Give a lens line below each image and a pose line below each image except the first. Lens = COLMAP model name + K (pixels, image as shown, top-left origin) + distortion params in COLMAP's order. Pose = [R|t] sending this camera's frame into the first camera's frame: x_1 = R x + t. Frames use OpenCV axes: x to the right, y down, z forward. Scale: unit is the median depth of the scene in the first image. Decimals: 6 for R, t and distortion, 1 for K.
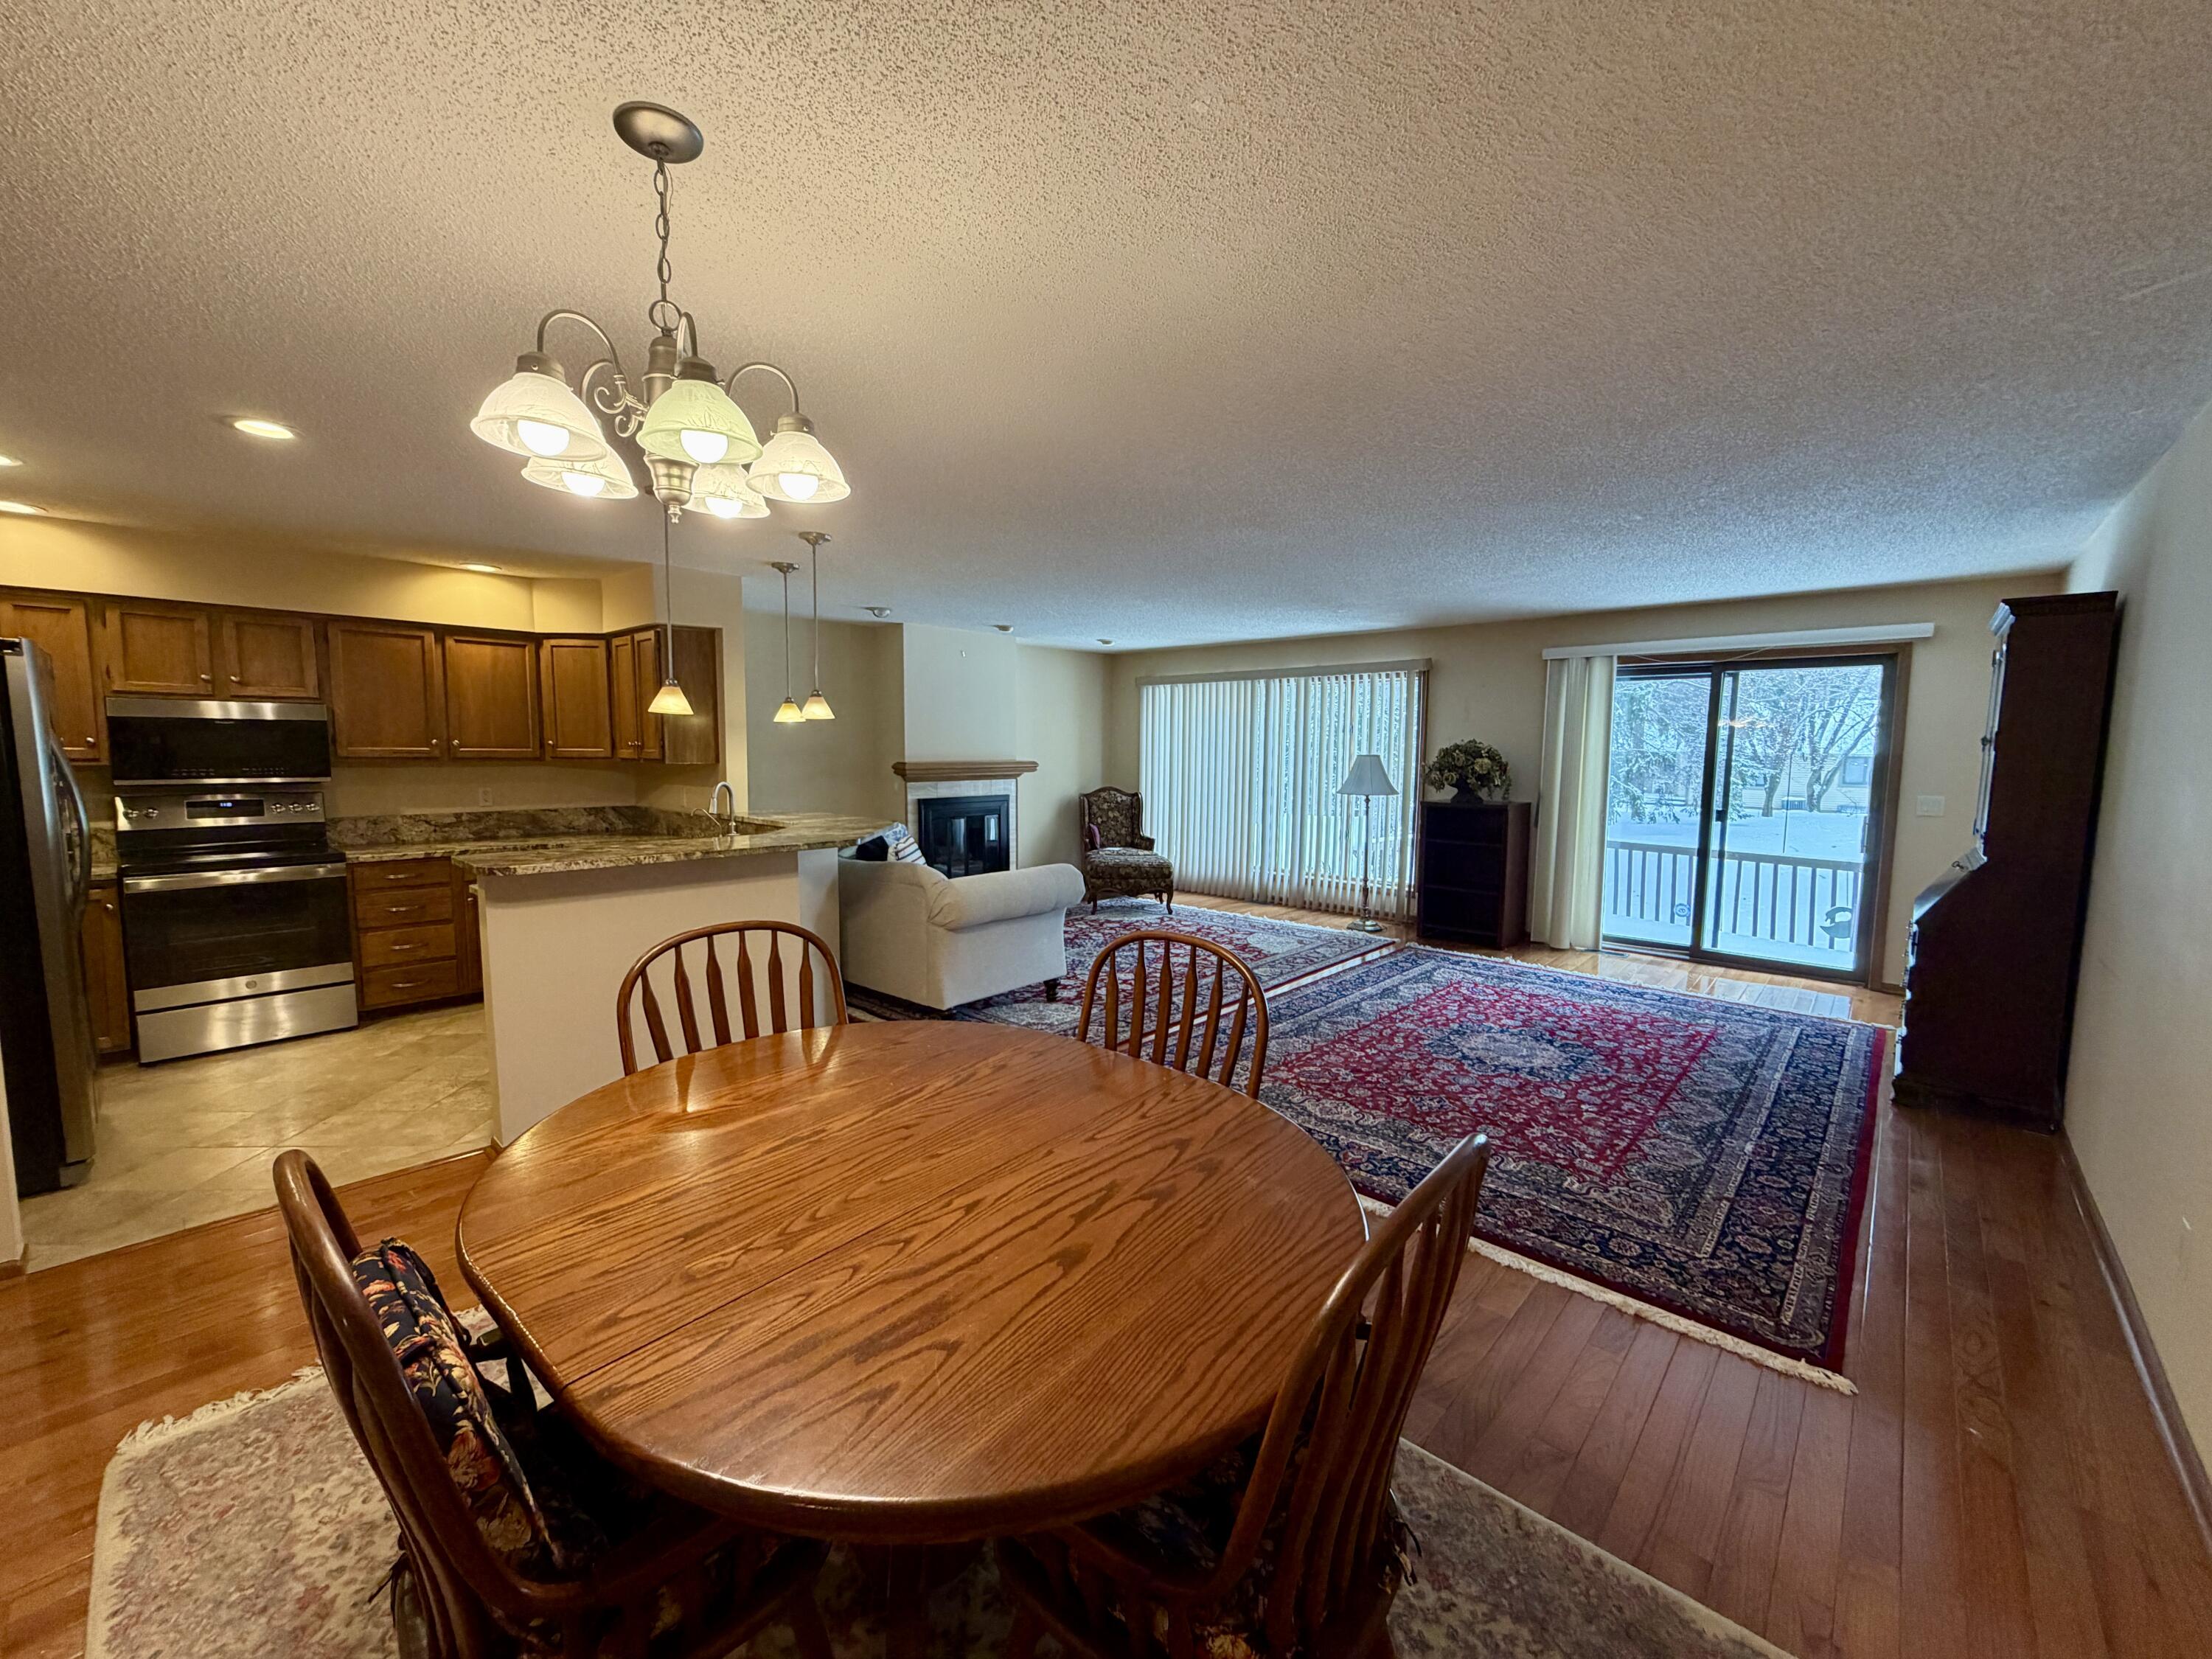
lens RADIAL K [[878.0, 0, 1100.3], [0, 878.0, 829.0], [0, 0, 1]] dist [0.000049, 0.000364]
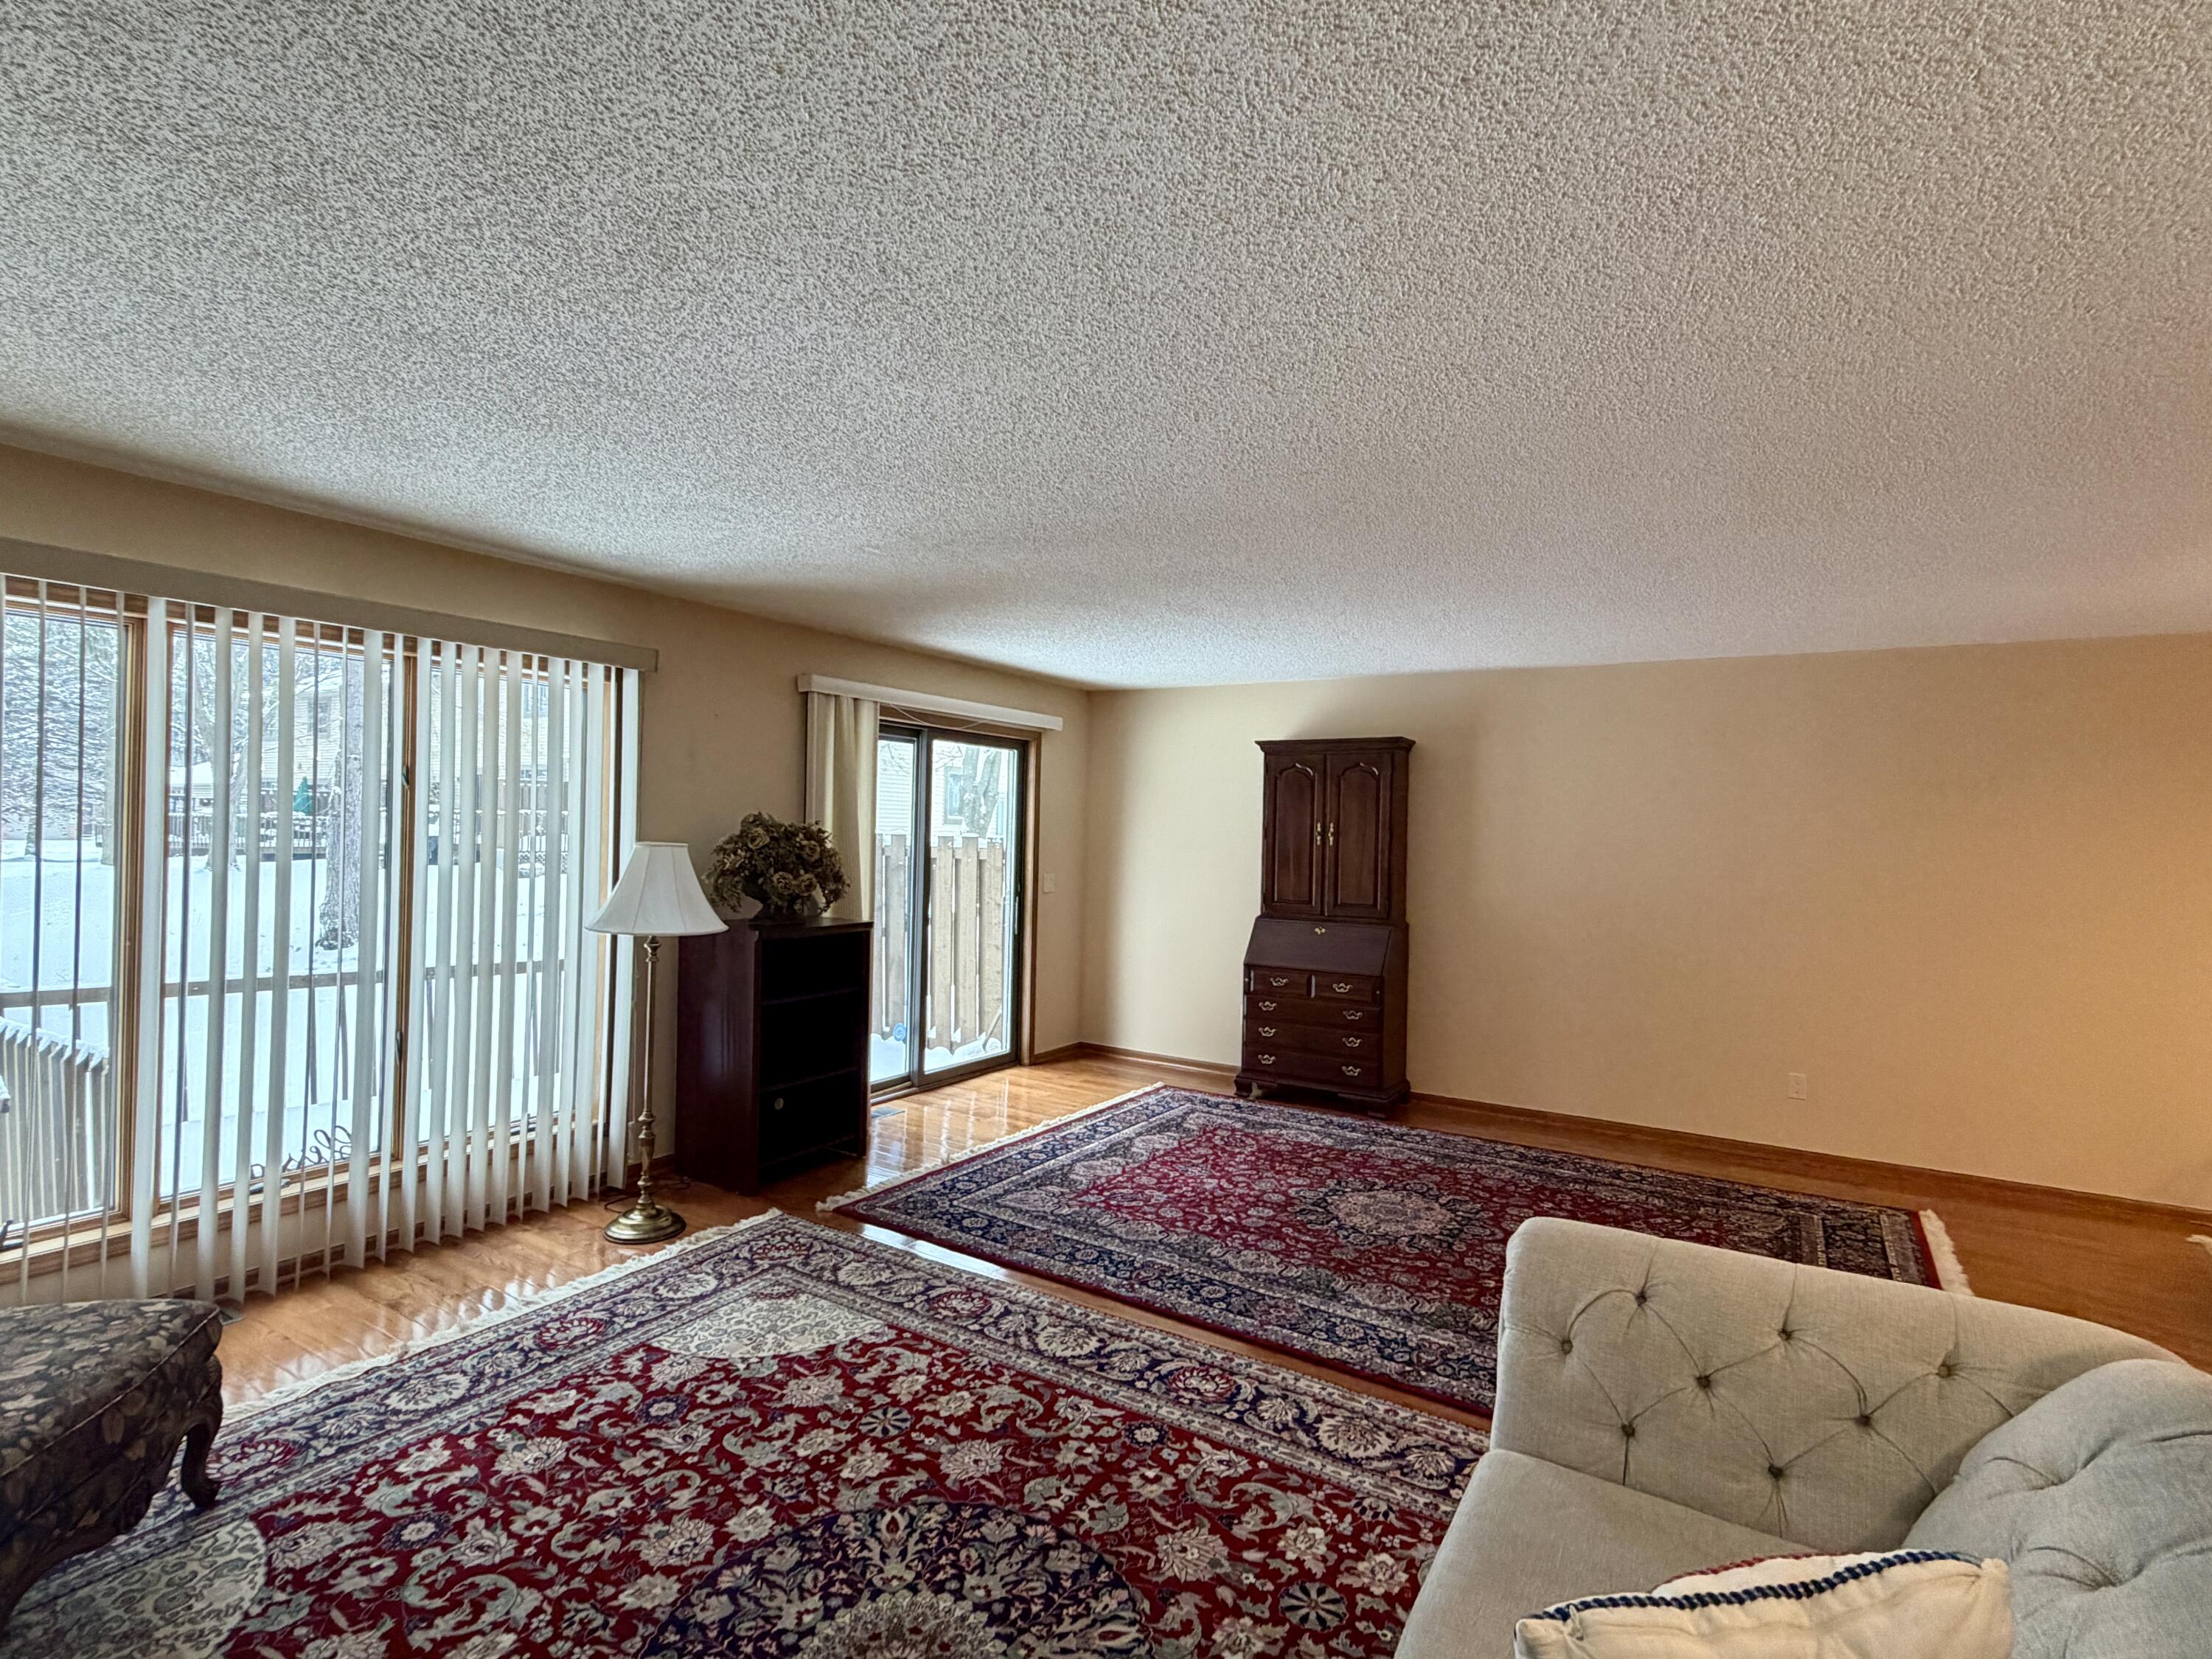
lens RADIAL K [[1078.1, 0, 1106.0], [0, 1078.1, 829.5], [0, 0, 1]] dist [0.002974, -0.001024]
pose [[-0.189398, -0.011748, 0.981830, -0.433777], [0.065323, 0.997562, 0.024537, -0.136095], [-0.979725, 0.068783, -0.188169, 1.322817]]
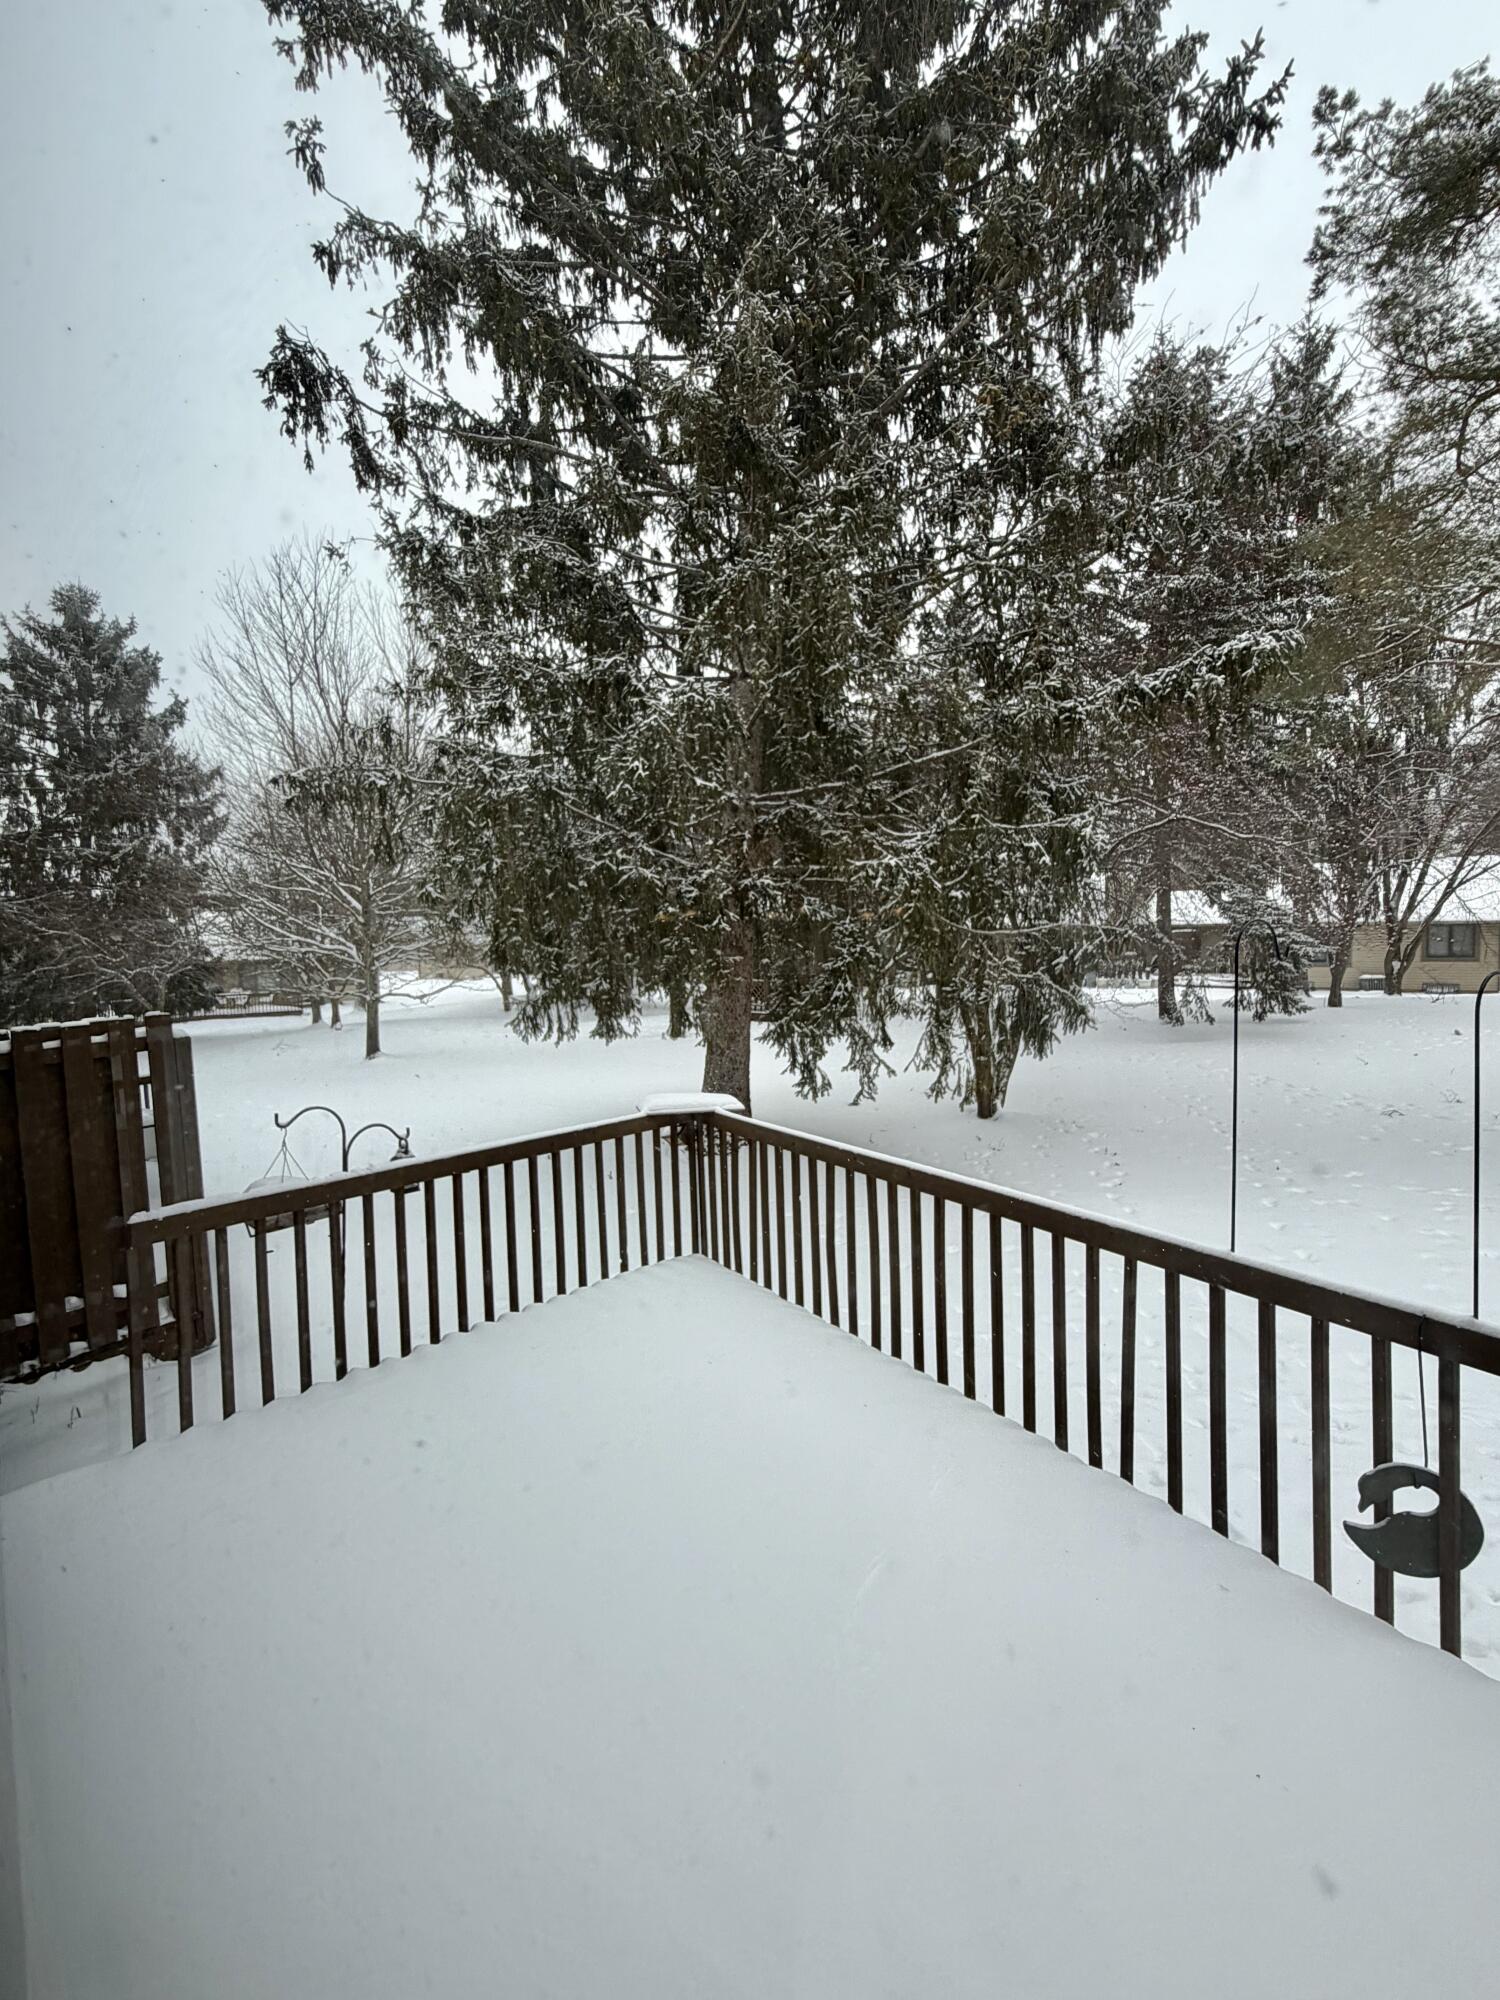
lens RADIAL K [[976.9, 0, 748.8], [0, 976.9, 1007.1], [0, 0, 1]] dist [0.002960, -0.001083]
pose [[0.995155, -0.032149, 0.092913, 1.009057], [0.033517, 0.999351, -0.013199, -0.110438], [-0.092428, 0.016249, 0.995587, 1.167686]]
